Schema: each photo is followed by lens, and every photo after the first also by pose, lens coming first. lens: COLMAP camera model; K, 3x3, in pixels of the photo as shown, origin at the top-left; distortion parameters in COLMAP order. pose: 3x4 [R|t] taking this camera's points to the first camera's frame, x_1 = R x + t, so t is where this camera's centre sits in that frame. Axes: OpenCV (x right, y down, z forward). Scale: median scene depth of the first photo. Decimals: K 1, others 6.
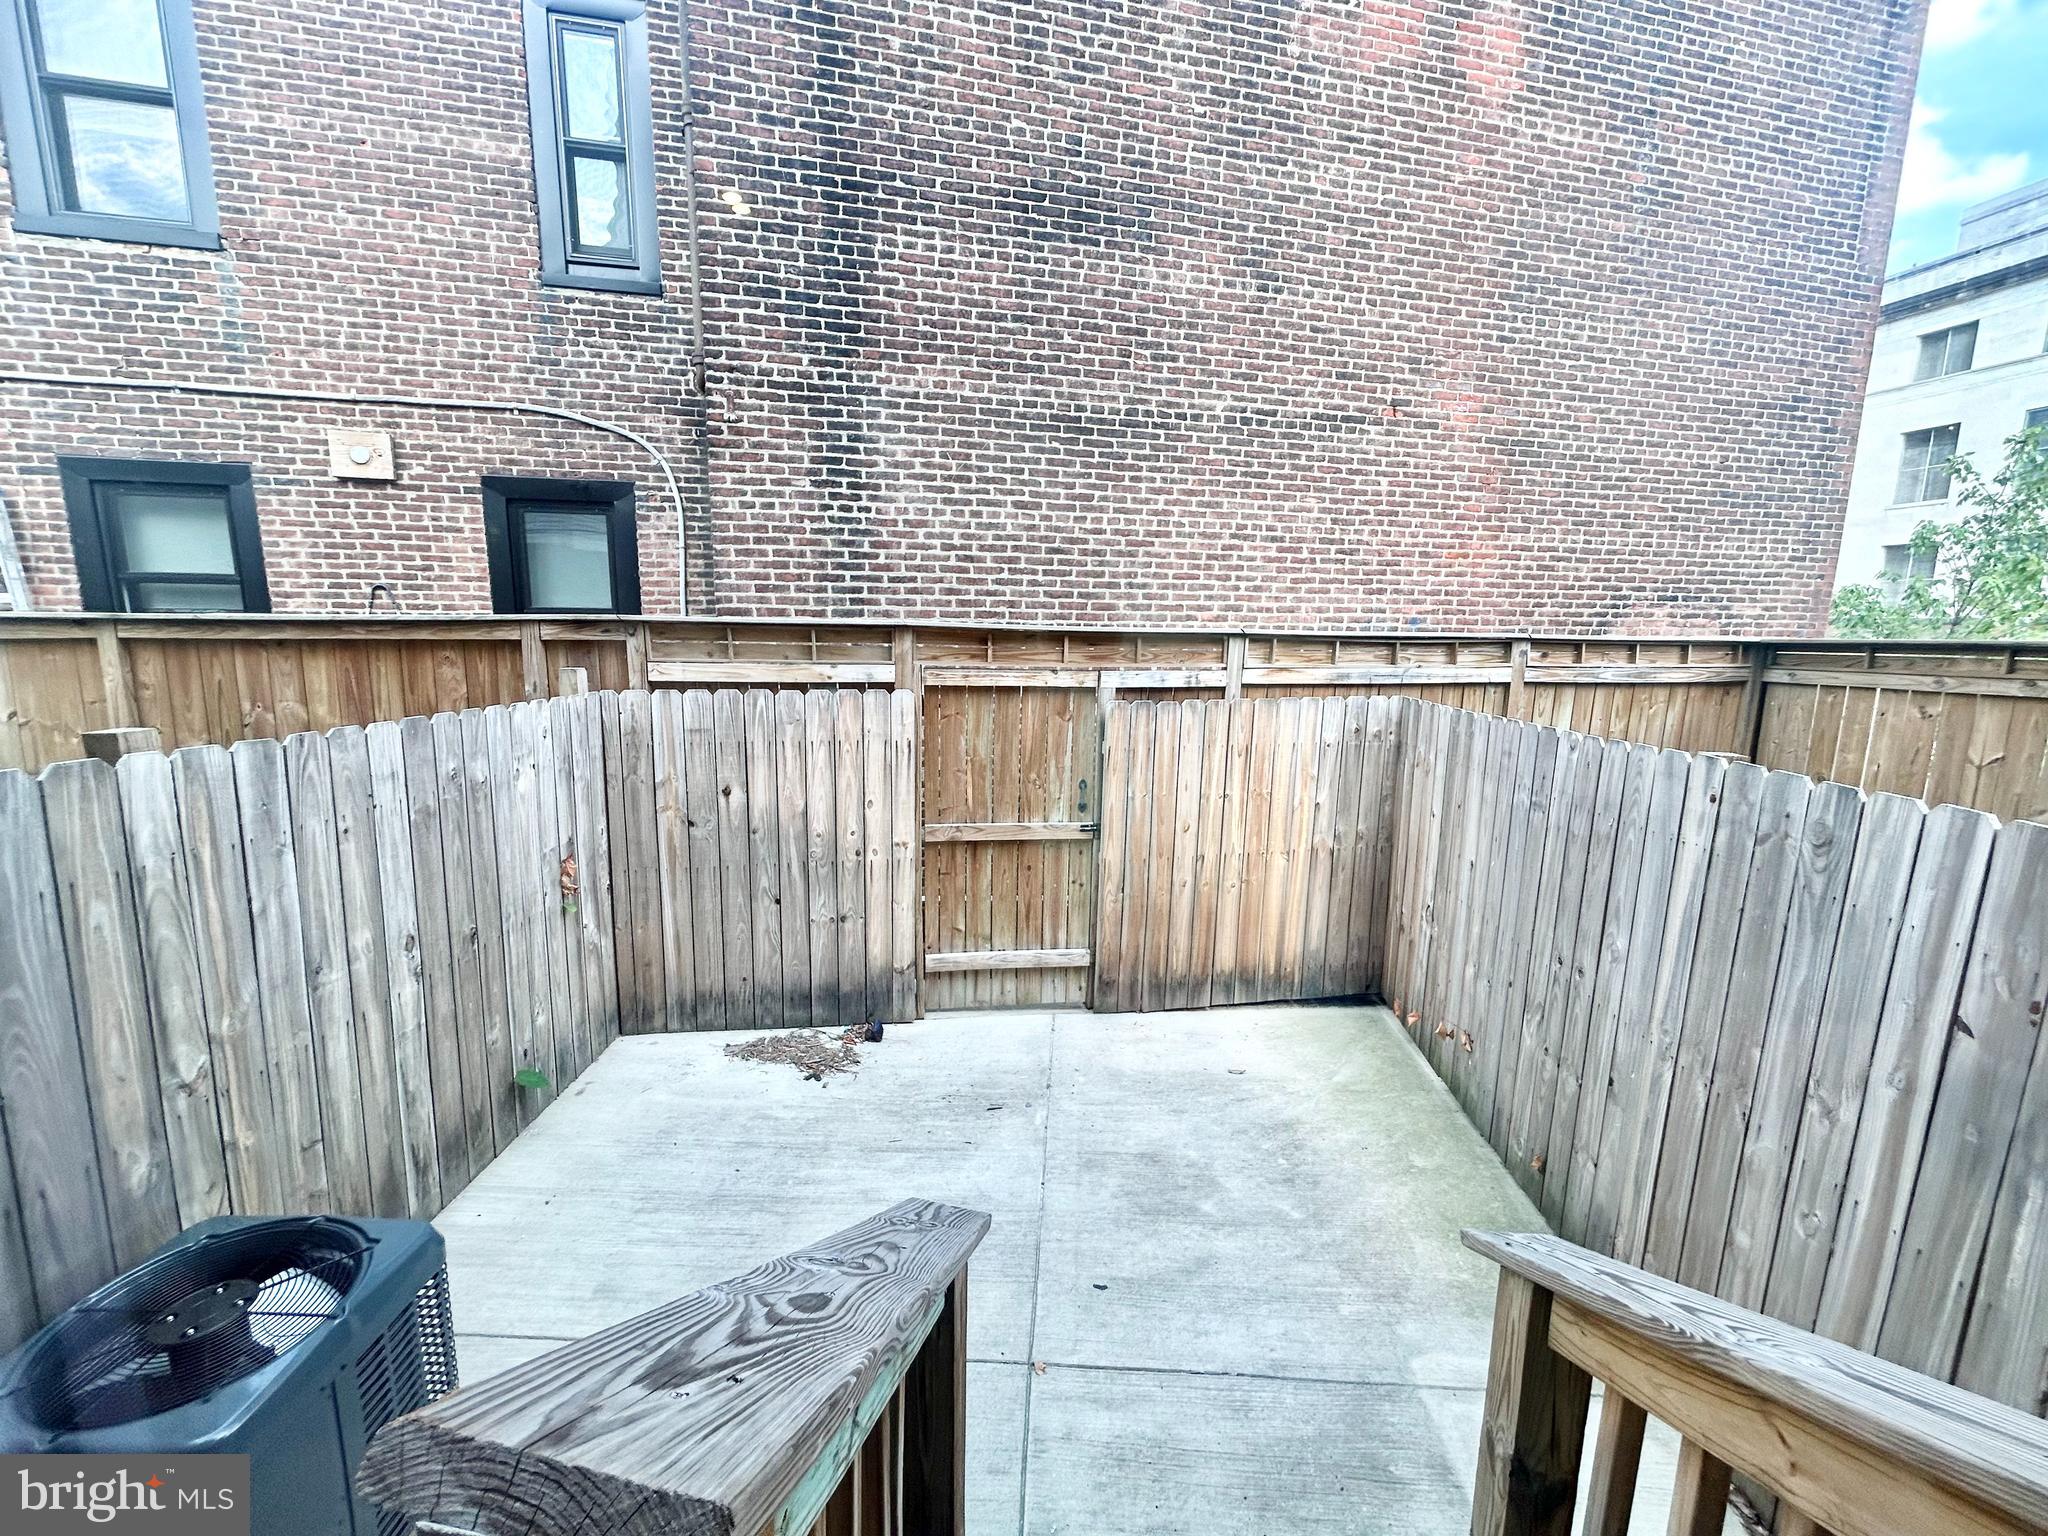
lens RADIAL K [[825.3, 0, 1020.3], [0, 825.3, 763.1], [0, 0, 1]] dist [0.000425, -0.000233]
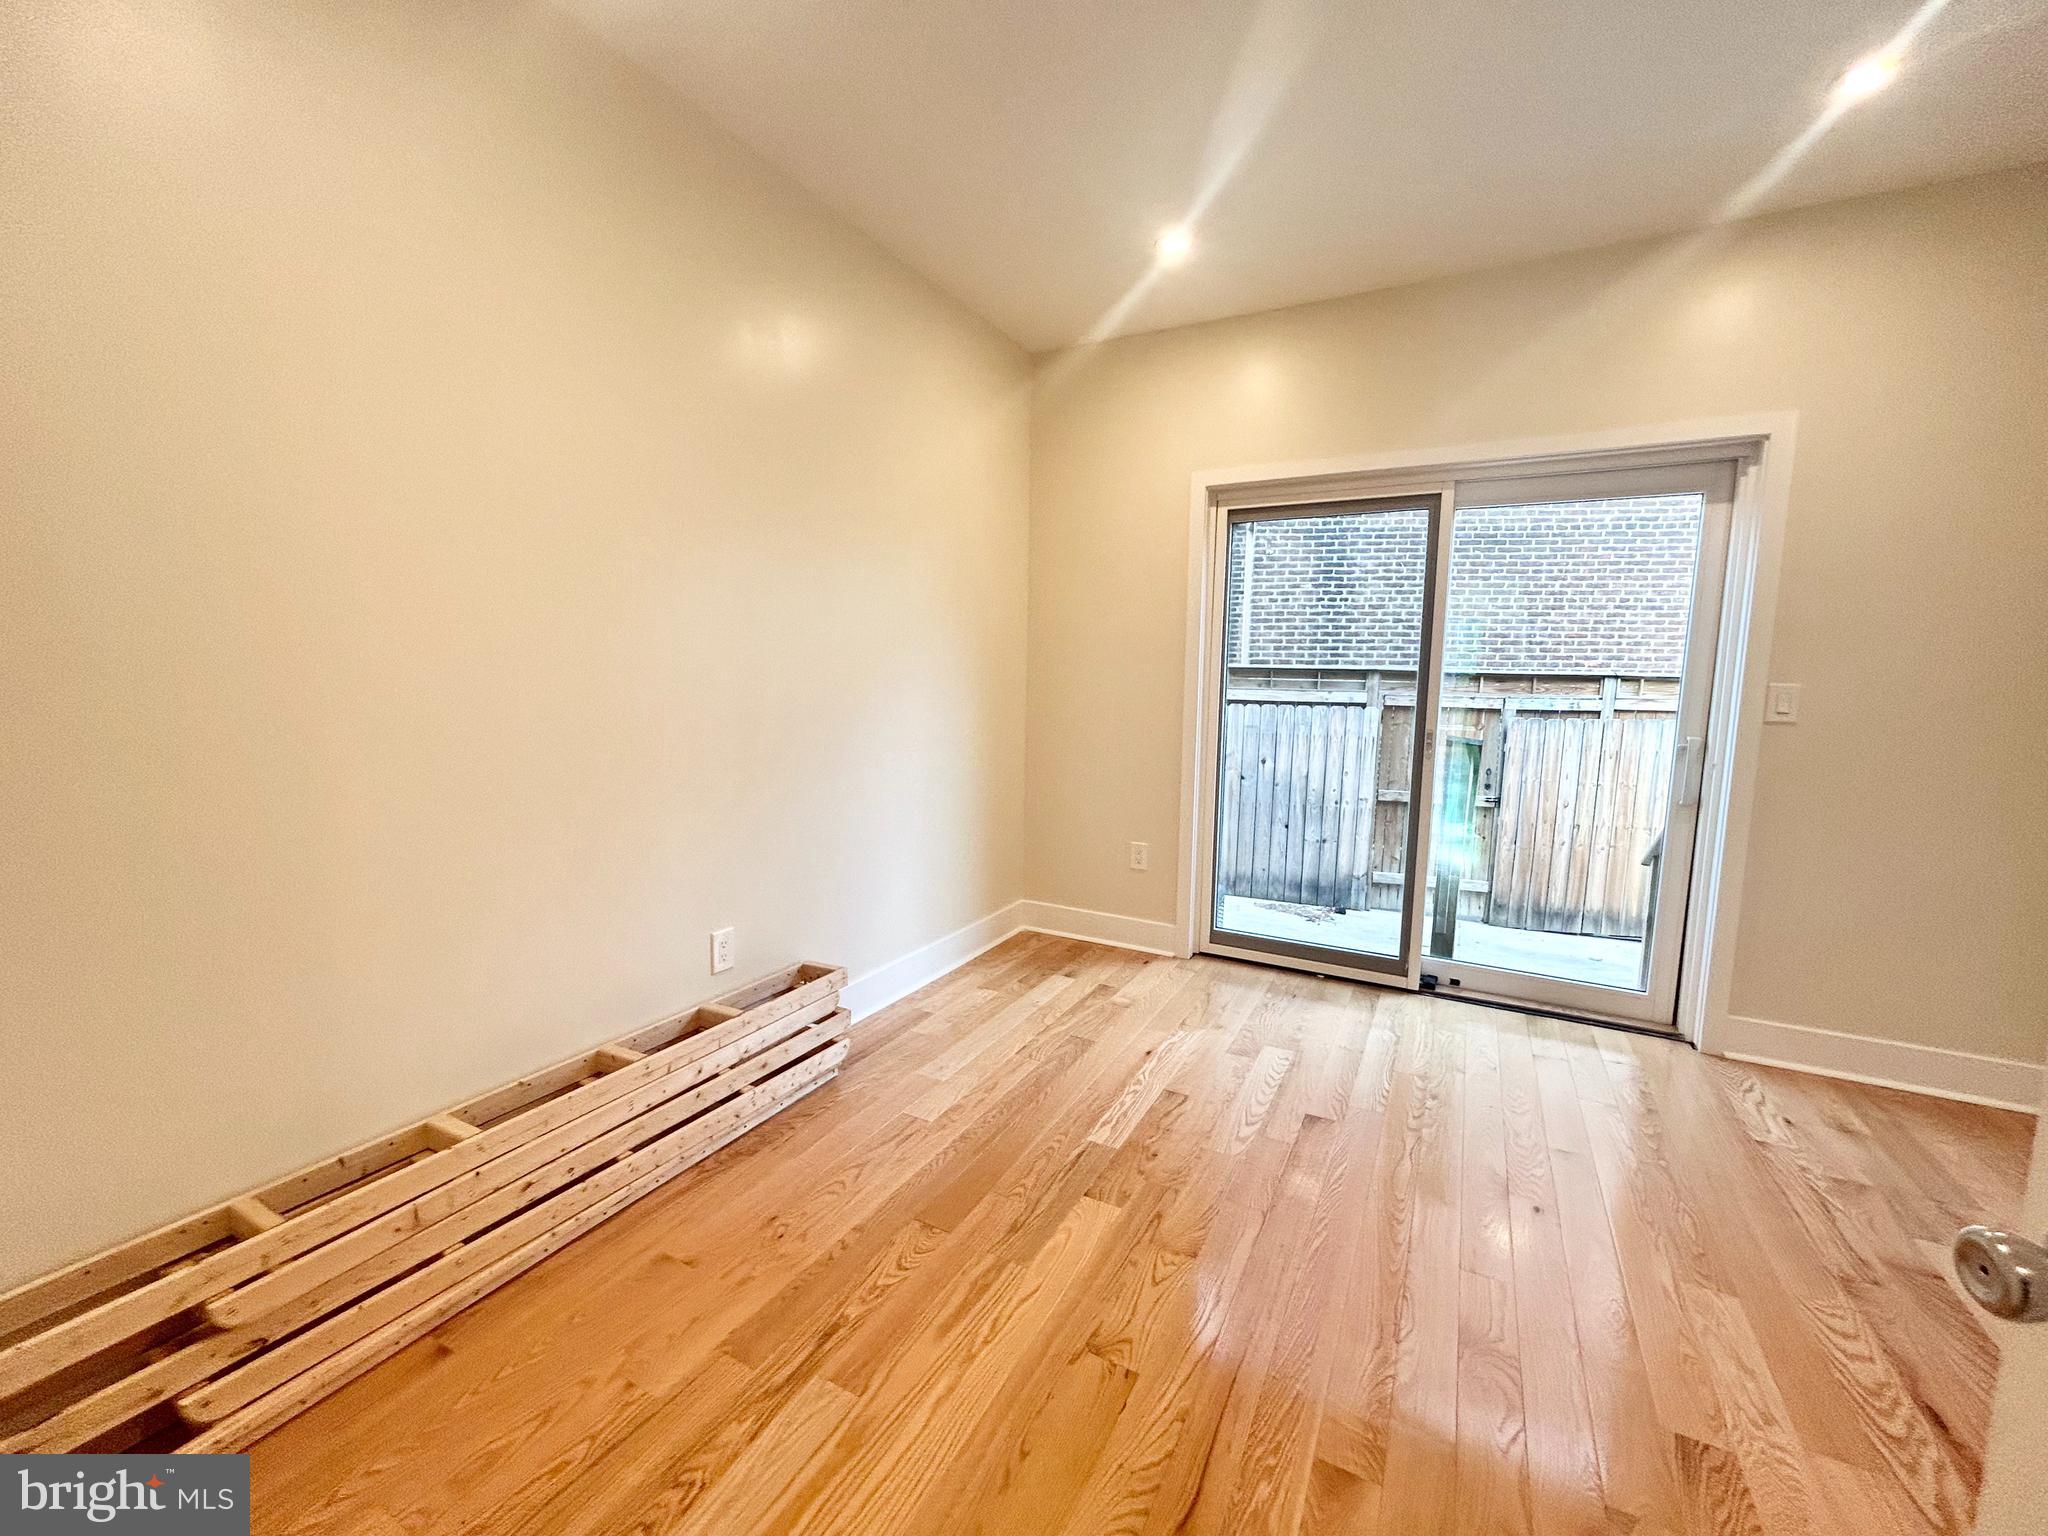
lens RADIAL K [[825.3, 0, 1025.2], [0, 825.3, 767.5], [0, 0, 1]] dist [0.000425, -0.000233]
pose [[0.915354, 0.047753, -0.399808, -0.097619], [-0.069007, 0.996856, -0.038926, 0.133569], [0.396693, 0.063220, 0.915772, -0.737124]]
